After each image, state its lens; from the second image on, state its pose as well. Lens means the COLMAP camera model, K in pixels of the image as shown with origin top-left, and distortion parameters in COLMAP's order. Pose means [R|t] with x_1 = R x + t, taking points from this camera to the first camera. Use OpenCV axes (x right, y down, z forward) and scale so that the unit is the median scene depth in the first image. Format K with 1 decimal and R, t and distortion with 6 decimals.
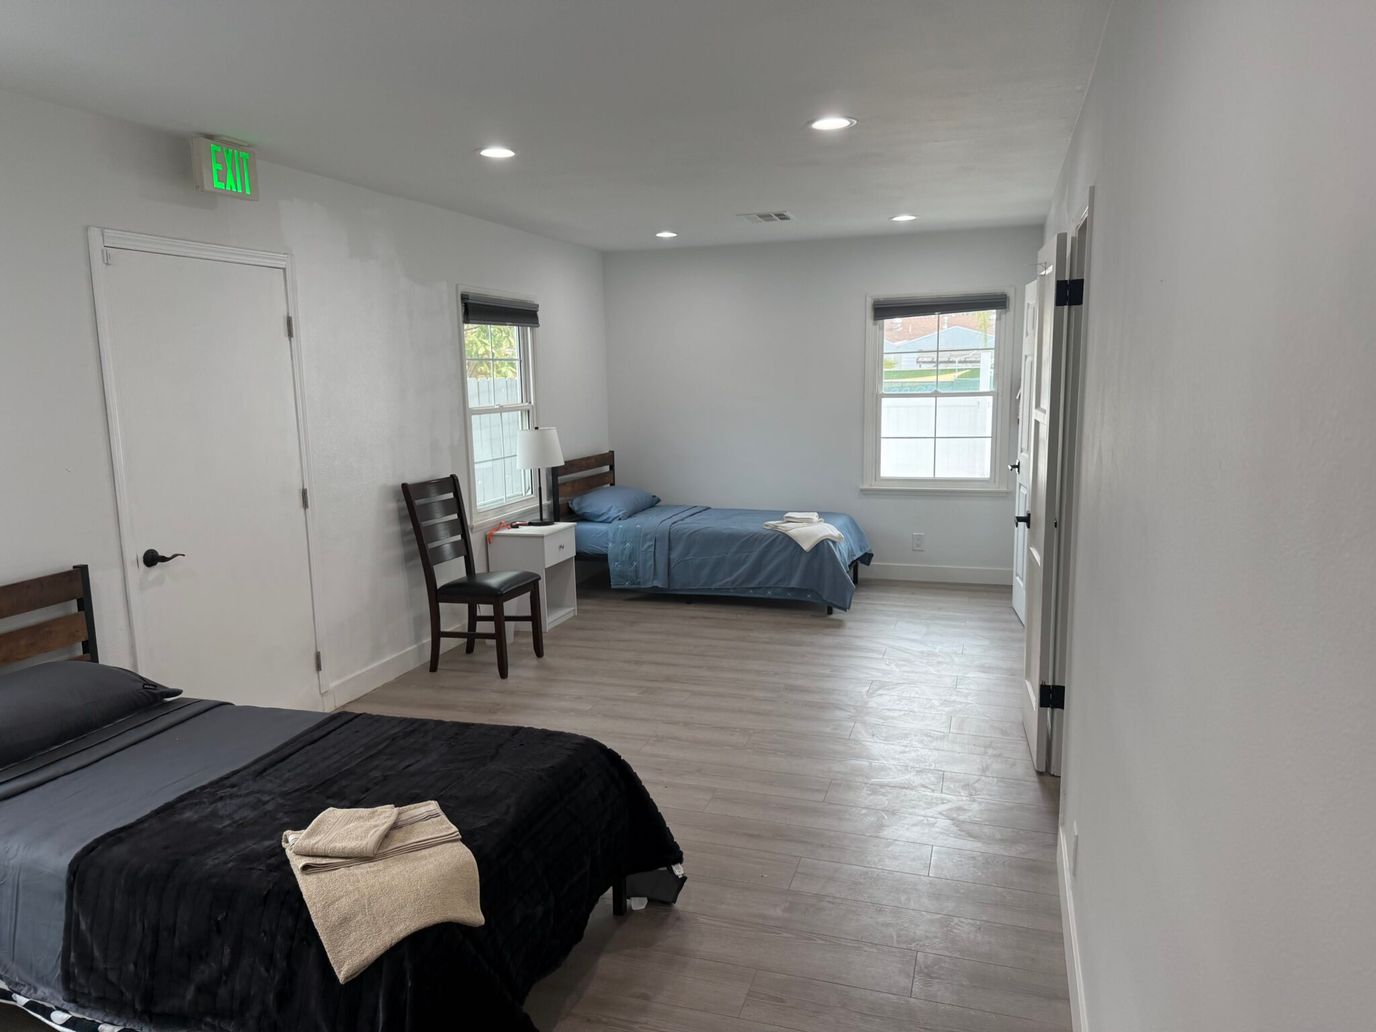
lens RADIAL K [[972.9, 0, 689.2], [0, 972.9, 514.0], [0, 0, 1]] dist [0.030509, -0.040221]
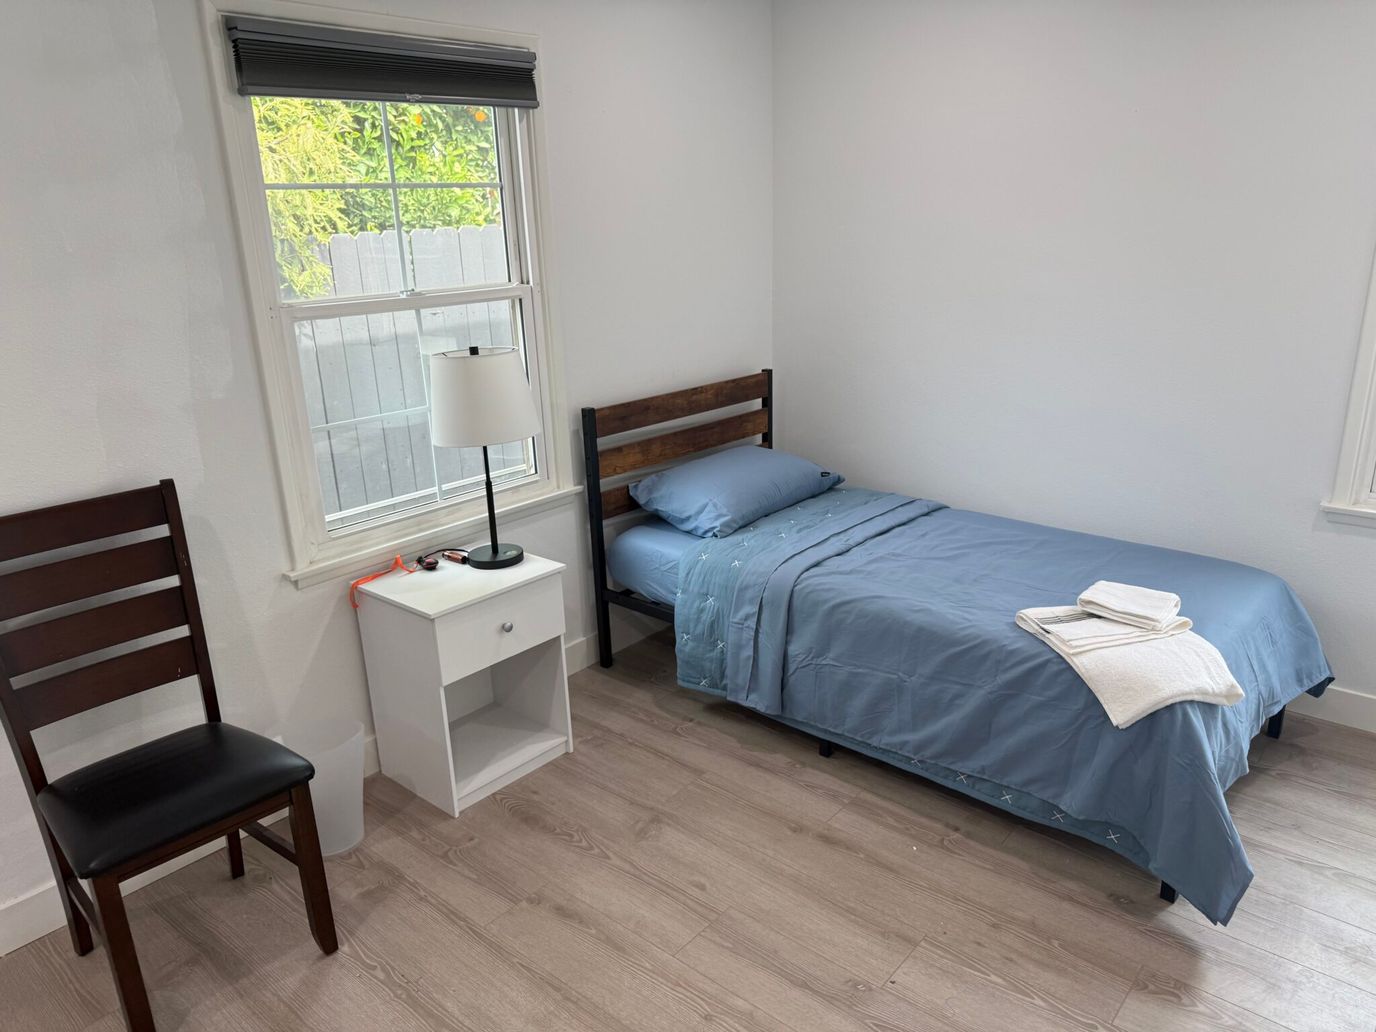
lens RADIAL K [[972.9, 0, 683.8], [0, 972.9, 527.5], [0, 0, 1]] dist [0.030509, -0.040221]
pose [[0.919480, 0.107421, -0.378176, 0.096943], [-0.040066, 0.982542, 0.181676, -0.087482], [0.391090, -0.151896, 0.907732, 0.592622]]
